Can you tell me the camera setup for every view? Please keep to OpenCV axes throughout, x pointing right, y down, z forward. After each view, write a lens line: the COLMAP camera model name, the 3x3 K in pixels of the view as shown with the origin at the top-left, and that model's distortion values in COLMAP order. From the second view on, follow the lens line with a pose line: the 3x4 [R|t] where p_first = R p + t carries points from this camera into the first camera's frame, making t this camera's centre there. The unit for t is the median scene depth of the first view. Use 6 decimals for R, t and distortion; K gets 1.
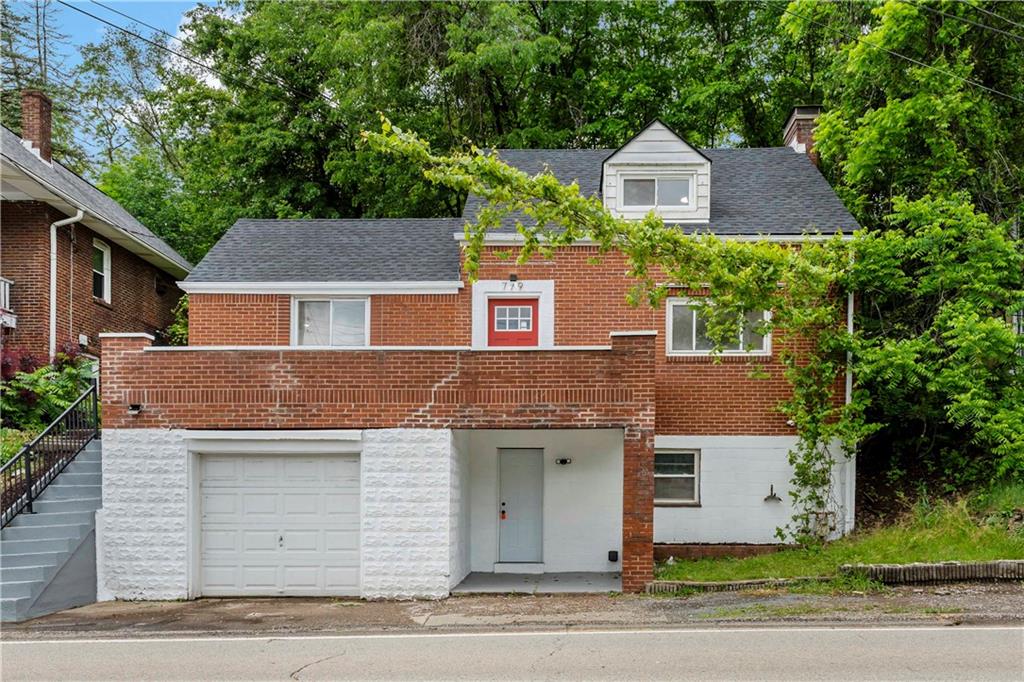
lens RADIAL K [[521.7, 0, 538.7], [0, 521.7, 358.6], [0, 0, 1]] dist [-0.003338, -0.000226]
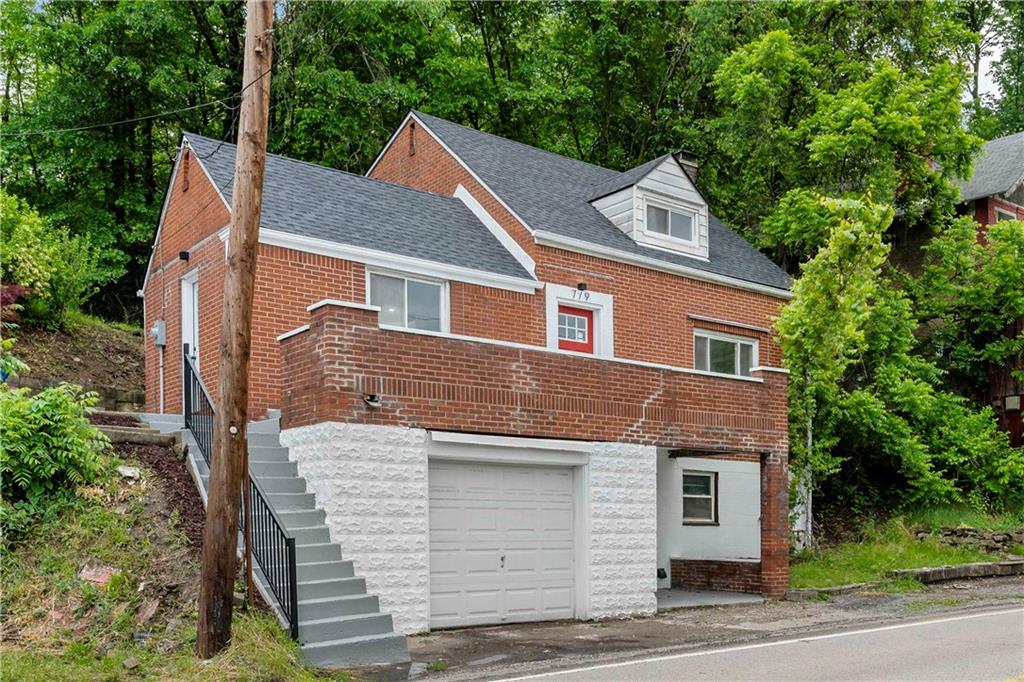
lens RADIAL K [[599.3, 0, 510.6], [0, 599.3, 342.8], [0, 0, 1]] dist [-0.008474, -0.003147]
pose [[0.903477, 0.129115, 0.408728, -0.941014], [-0.120297, 0.991609, -0.047331, 0.026105], [-0.411410, -0.006406, 0.911428, 0.062858]]
